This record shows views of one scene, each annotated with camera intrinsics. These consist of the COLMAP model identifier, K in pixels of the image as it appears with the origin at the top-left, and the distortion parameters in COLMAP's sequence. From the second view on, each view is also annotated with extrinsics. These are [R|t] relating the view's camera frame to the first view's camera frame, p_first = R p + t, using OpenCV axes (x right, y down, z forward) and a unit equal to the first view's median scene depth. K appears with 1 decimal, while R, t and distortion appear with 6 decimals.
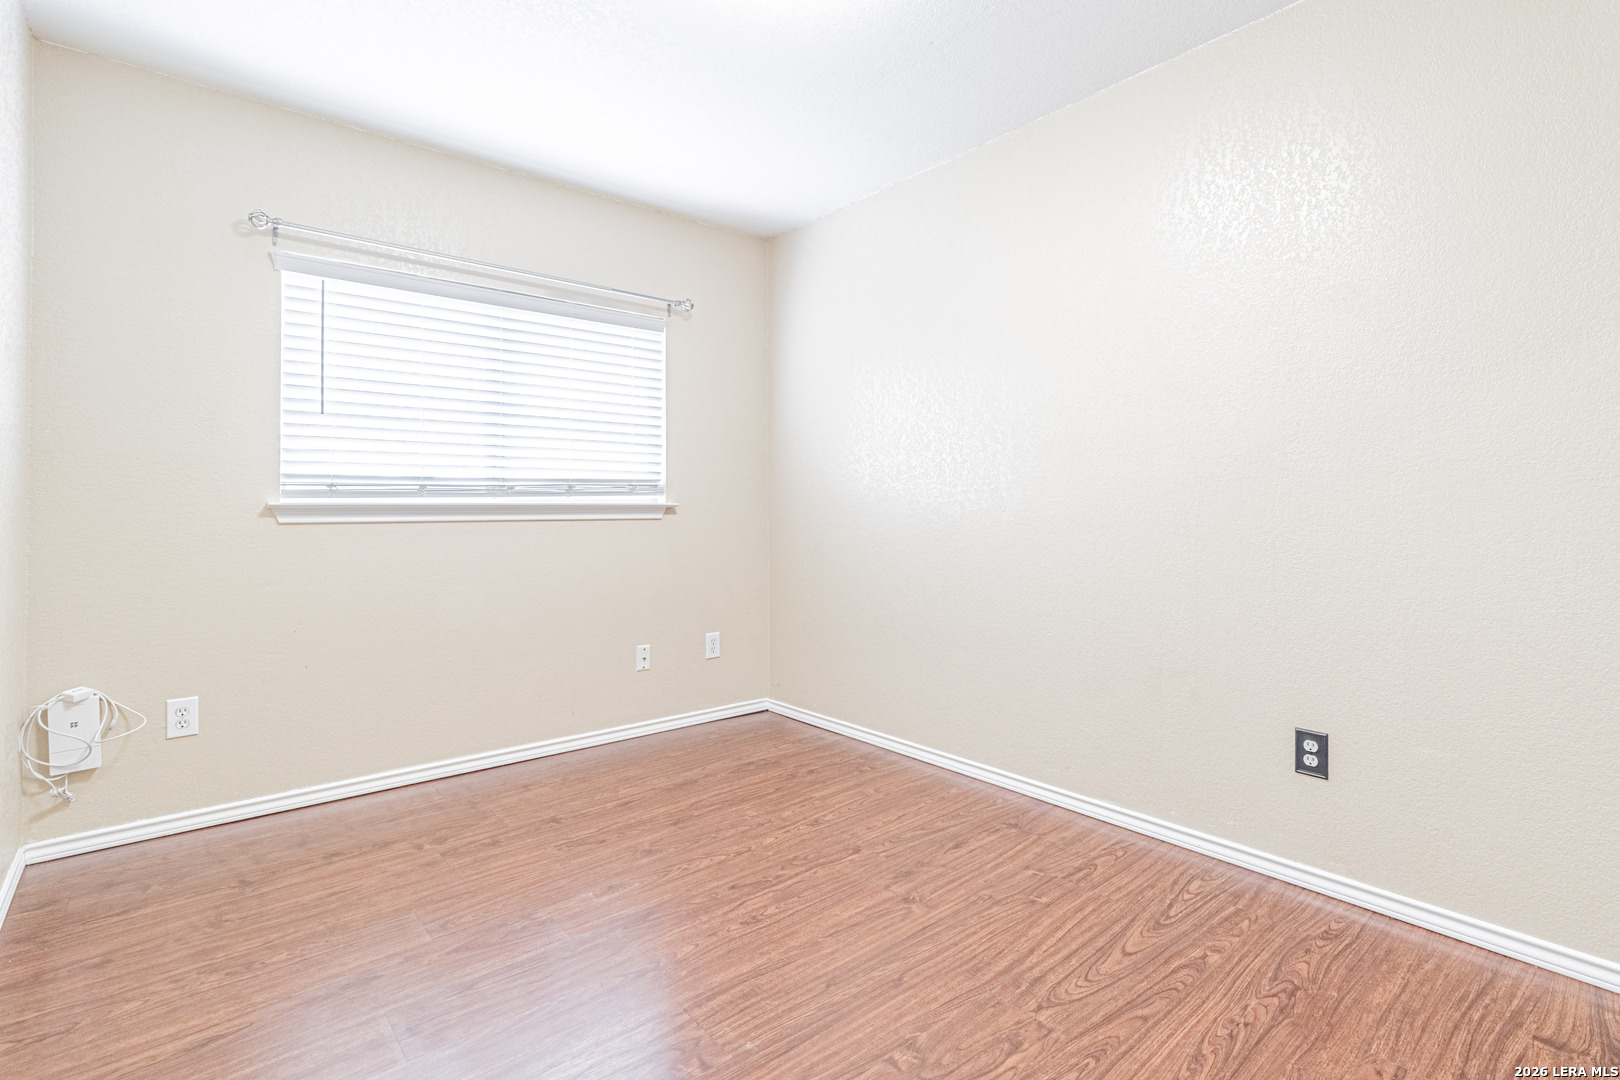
lens RADIAL K [[770.3, 0, 821.5], [0, 770.3, 543.6], [0, 0, 1]] dist [0.008557, 0.000283]
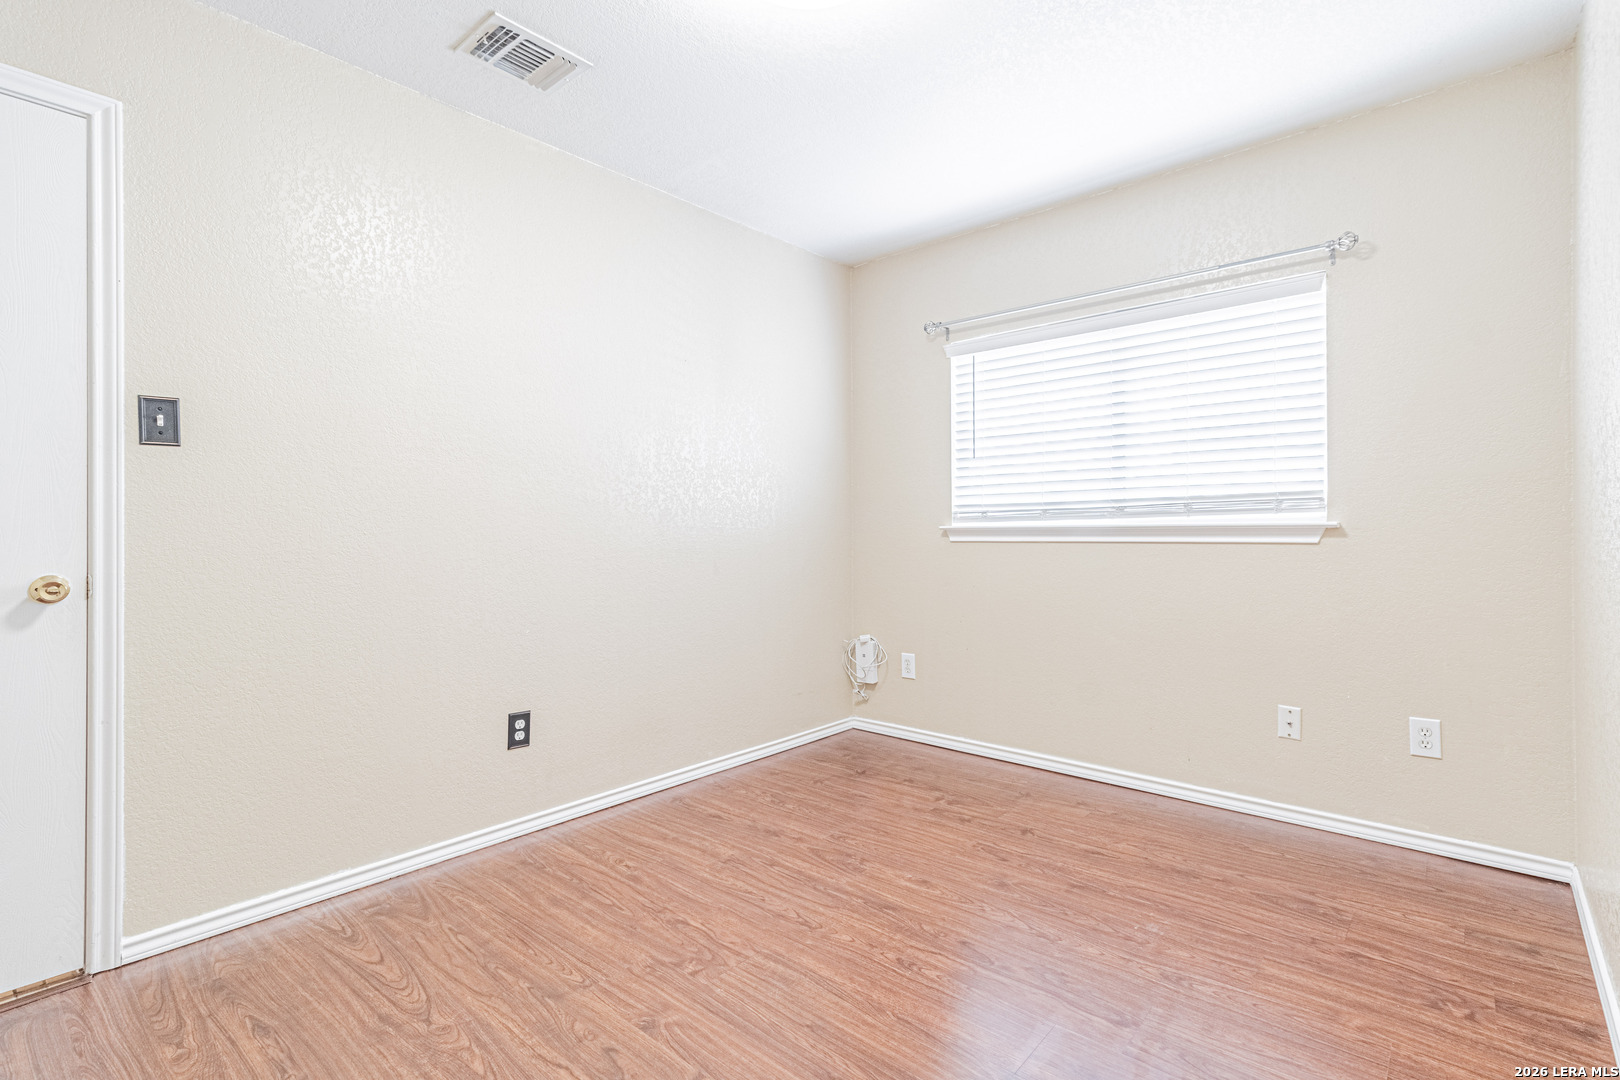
lens RADIAL K [[770.3, 0, 821.5], [0, 770.3, 543.6], [0, 0, 1]] dist [0.008557, 0.000283]
pose [[0.143569, 0.016738, -0.989499, 0.633252], [-0.040756, 0.999109, 0.010987, -0.027463], [0.988801, 0.038751, 0.144123, 0.564715]]
